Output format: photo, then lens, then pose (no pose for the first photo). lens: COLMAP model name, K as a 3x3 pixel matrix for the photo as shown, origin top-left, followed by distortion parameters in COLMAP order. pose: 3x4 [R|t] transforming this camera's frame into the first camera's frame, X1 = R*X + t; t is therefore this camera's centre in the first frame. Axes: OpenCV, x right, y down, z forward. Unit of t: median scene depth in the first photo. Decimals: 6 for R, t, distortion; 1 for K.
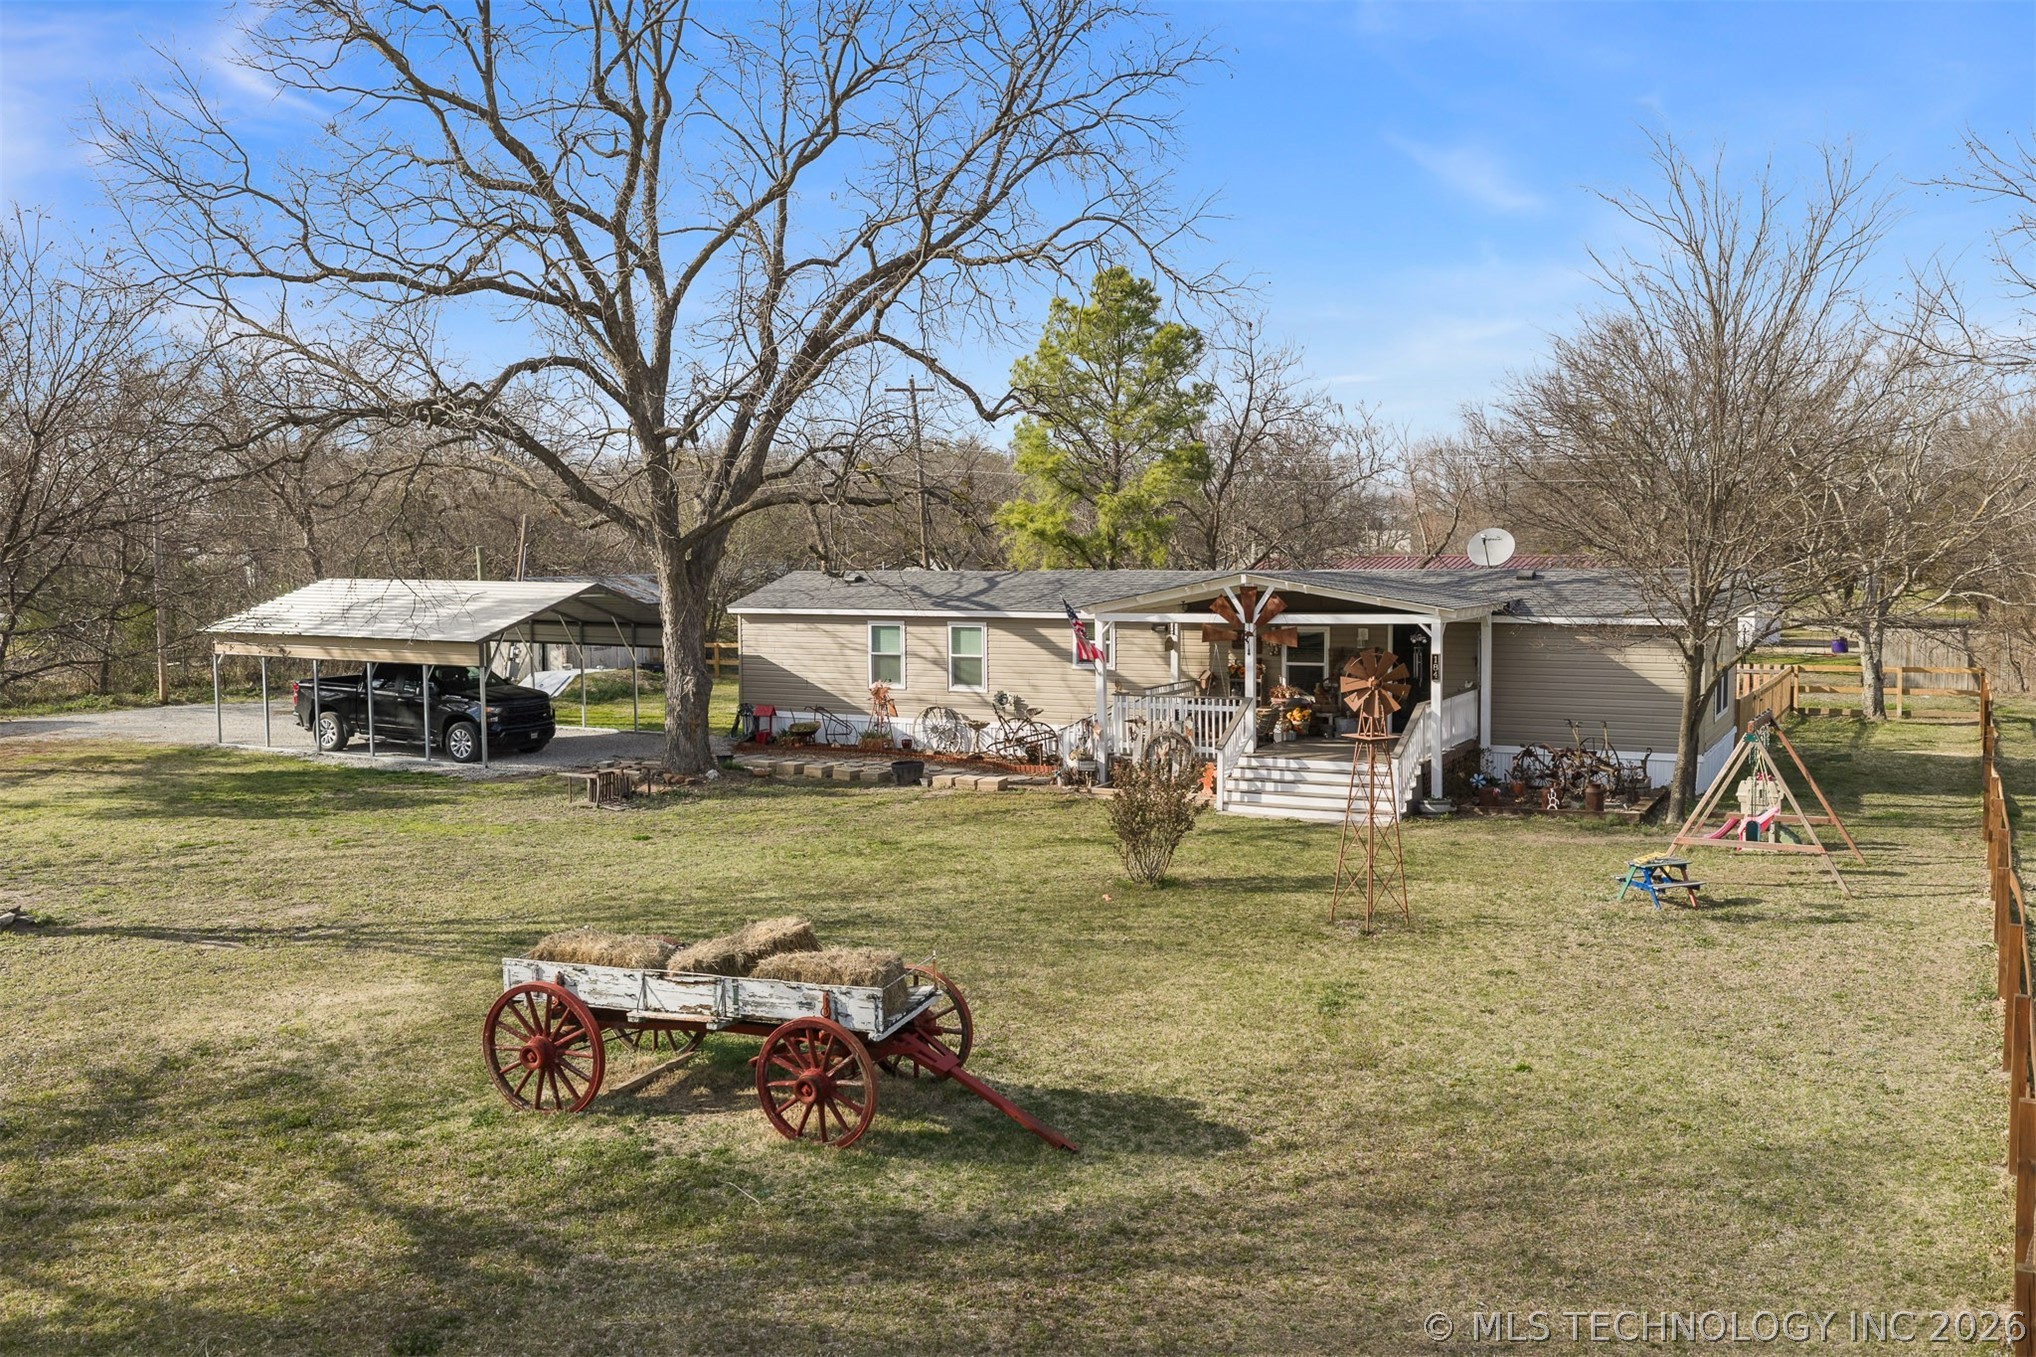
lens RADIAL K [[1705.5, 0, 1003.2], [0, 1705.5, 686.3], [0, 0, 1]] dist [0.010736, -0.015139]
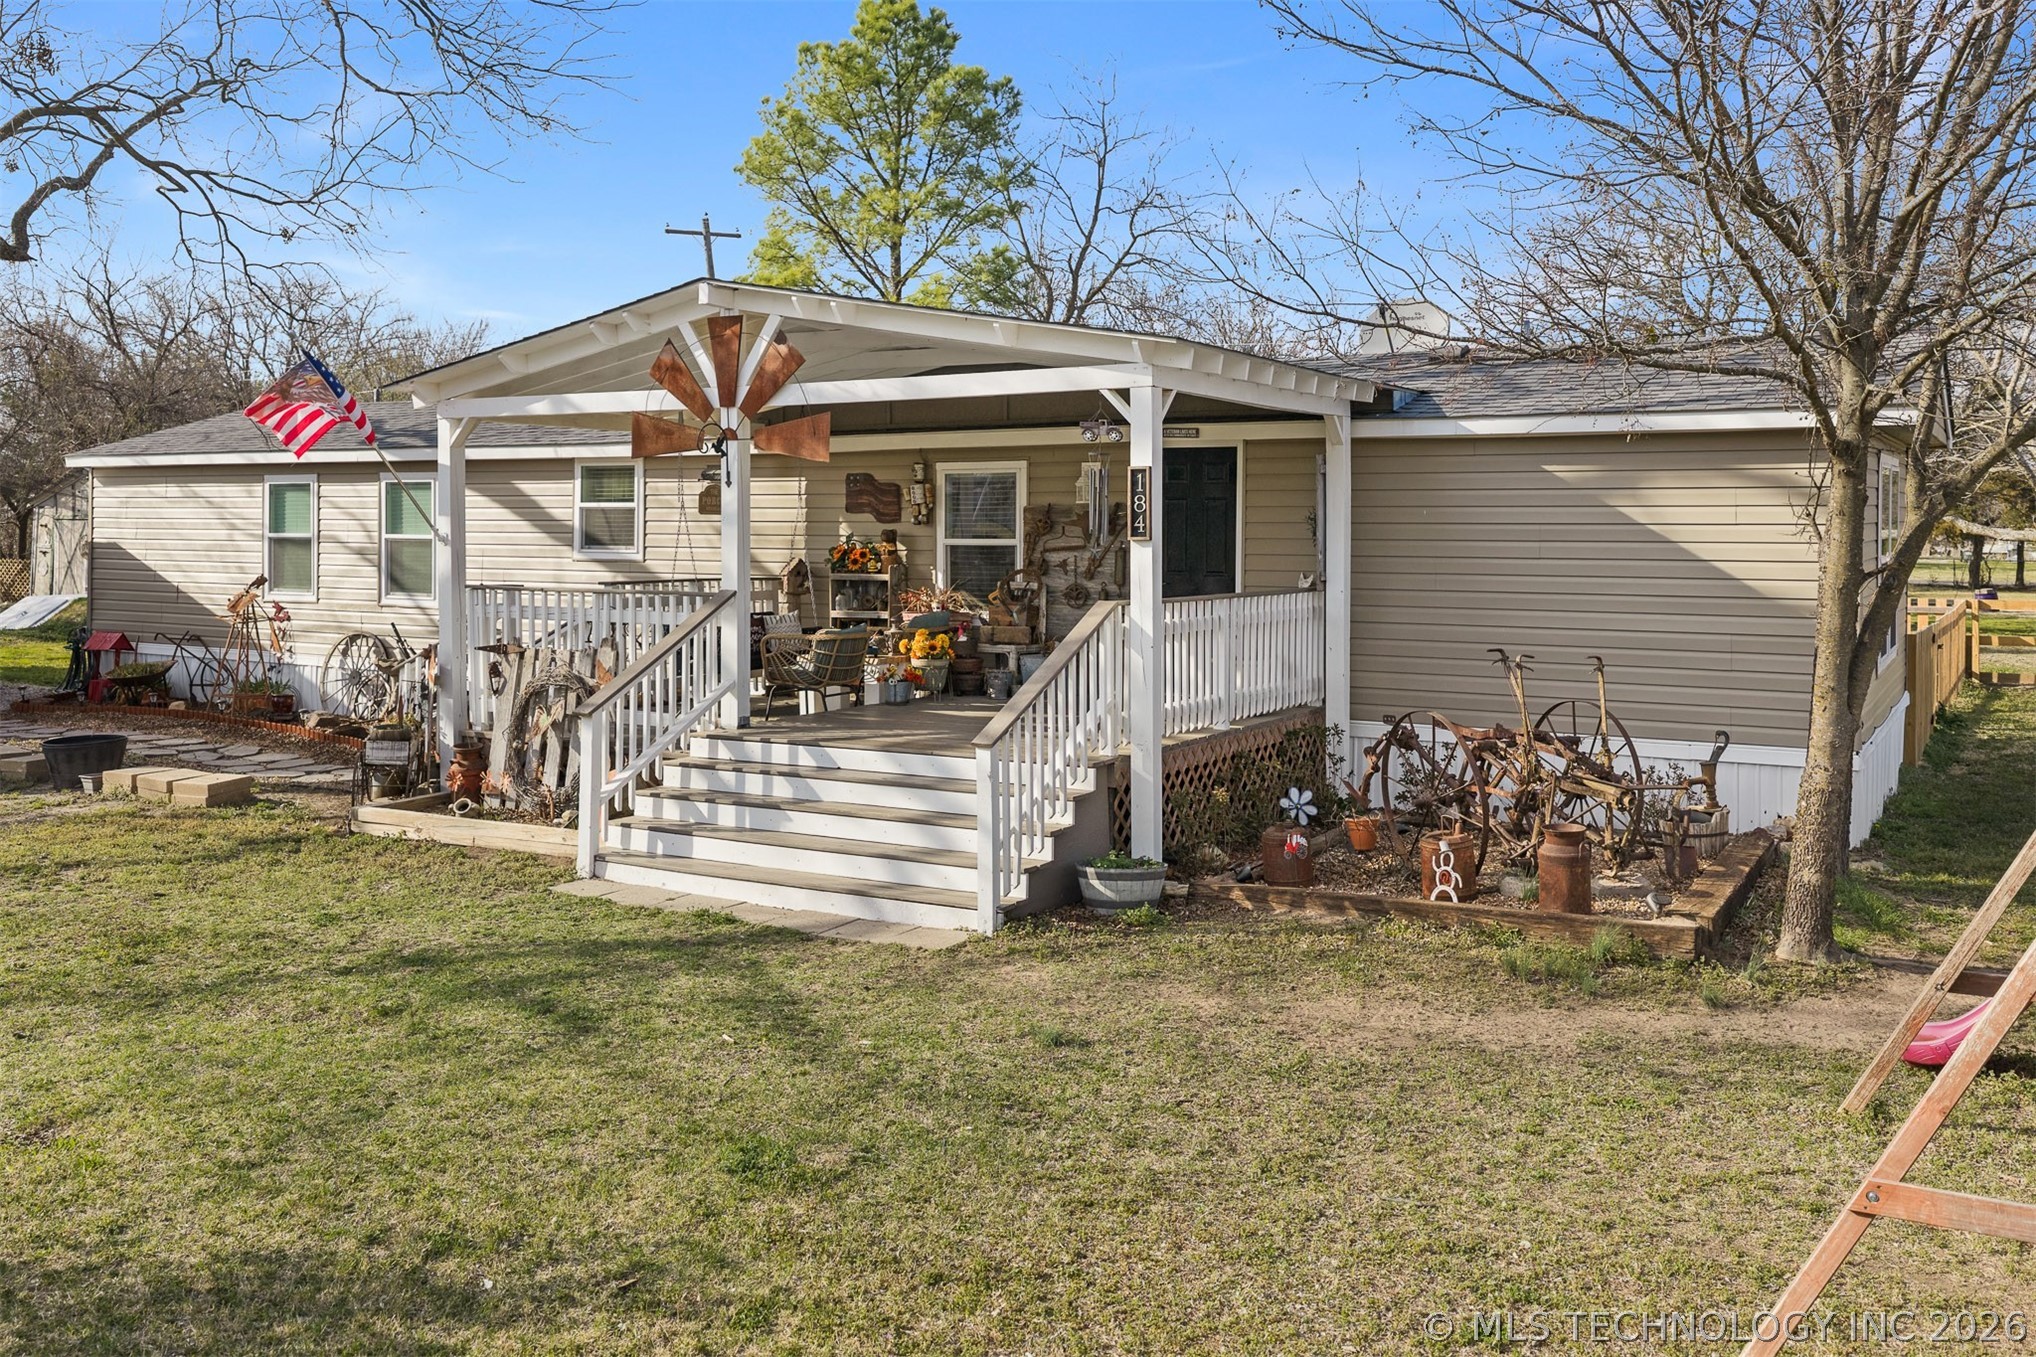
lens RADIAL K [[1705.5, 0, 1024.9], [0, 1705.5, 561.5], [0, 0, 1]] dist [0.010736, -0.015139]
pose [[0.999574, 0.015194, -0.024918, 0.220528], [-0.016748, 0.997848, -0.063400, 0.023817], [0.023901, 0.063791, 0.997677, 0.583756]]
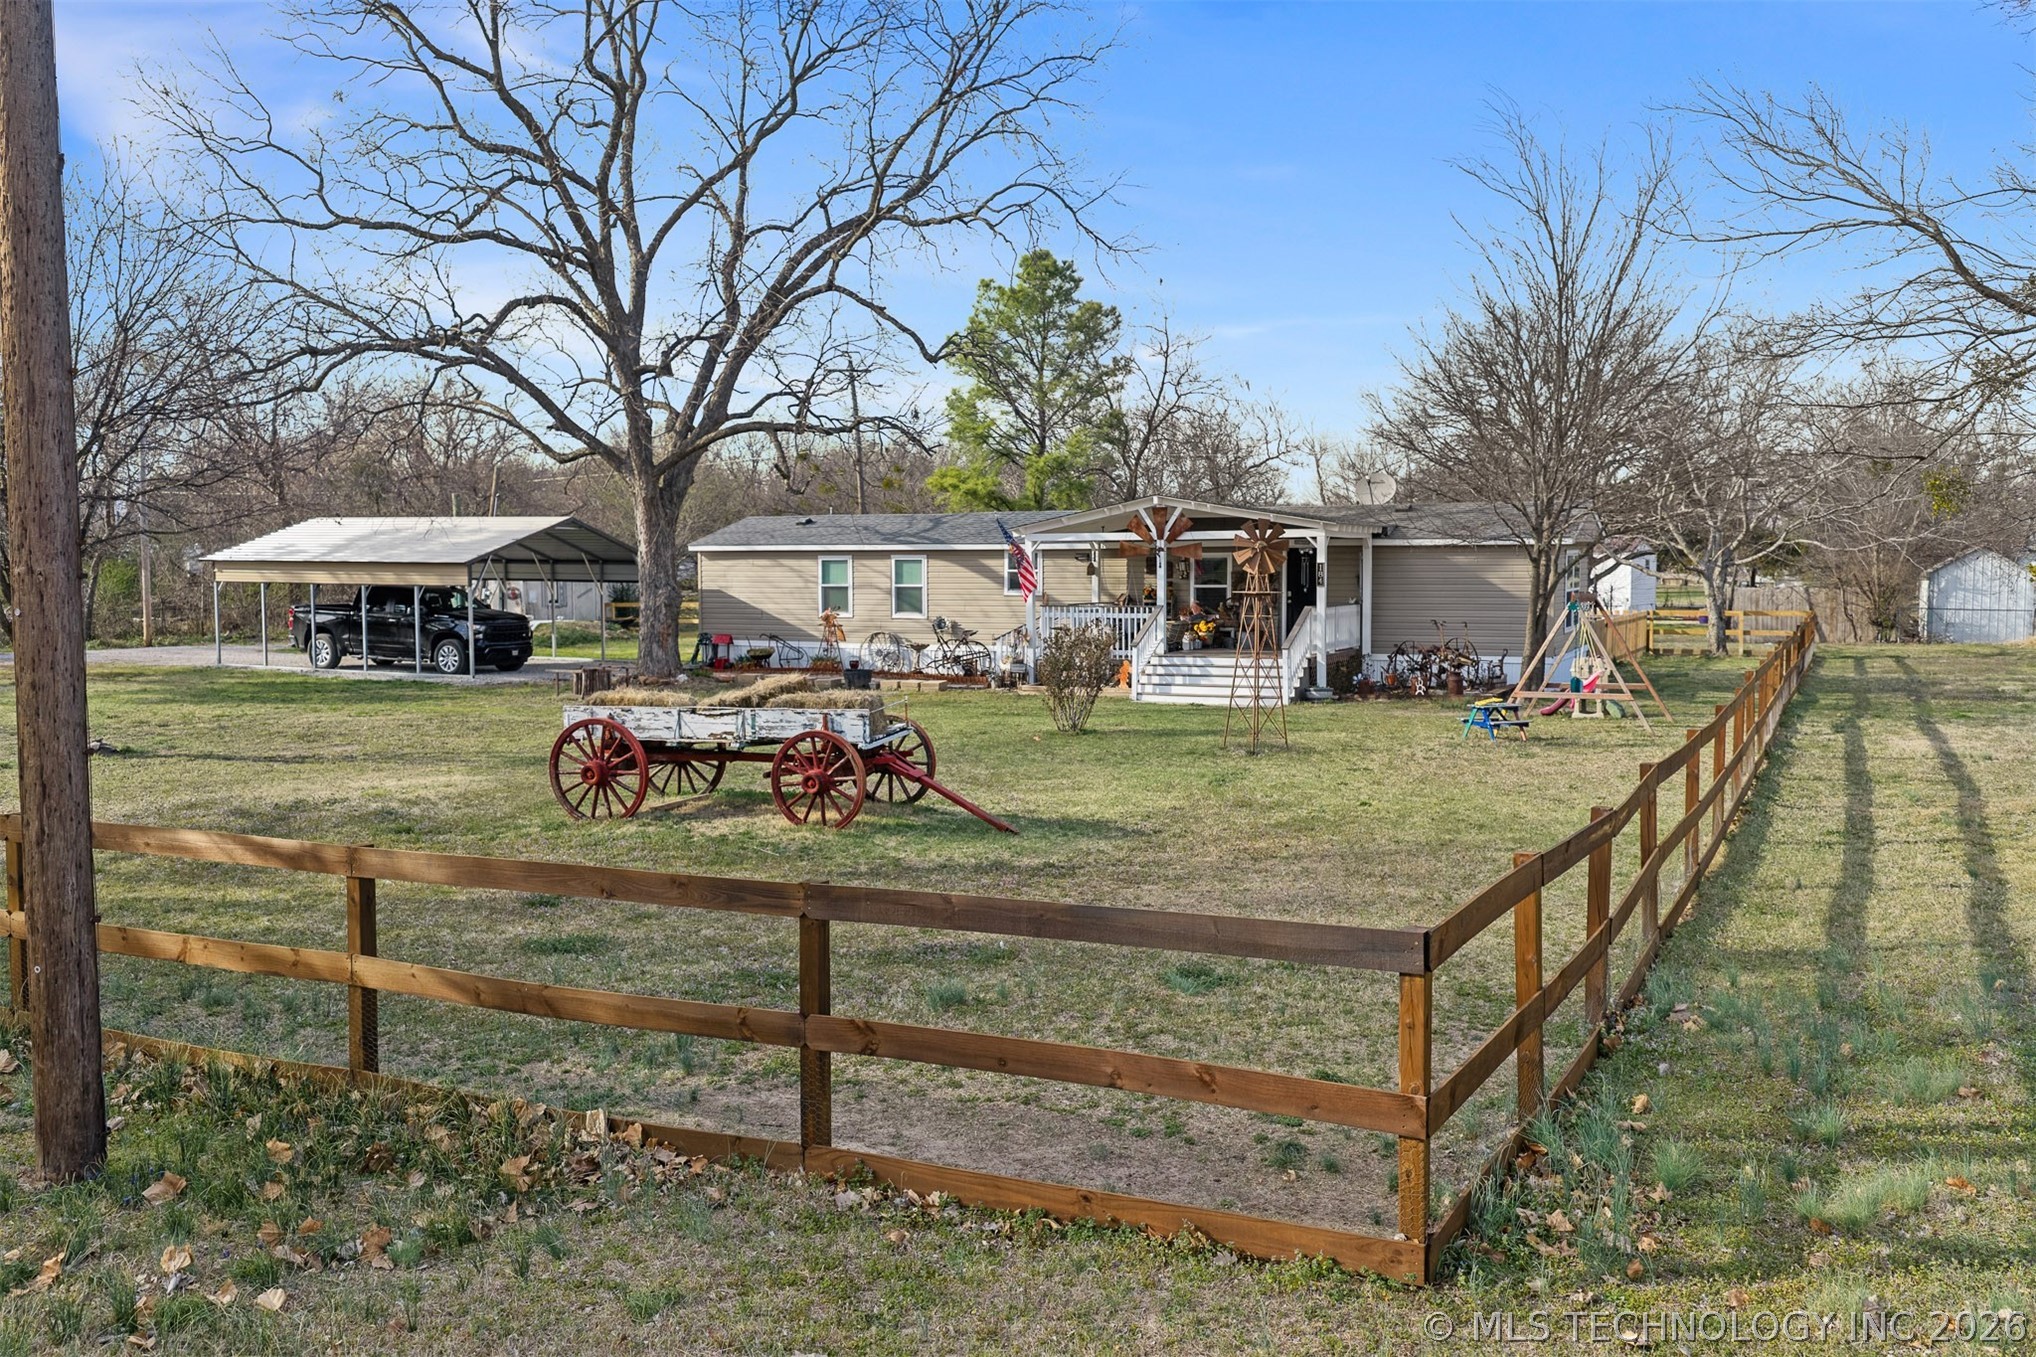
lens RADIAL K [[1705.5, 0, 999.6], [0, 1705.5, 693.1], [0, 0, 1]] dist [0.010736, -0.015139]
pose [[0.999053, 0.002808, 0.043416, -0.011937], [-0.002337, 0.999938, -0.010882, 0.076476], [-0.043444, 0.010770, 0.998998, -0.130151]]
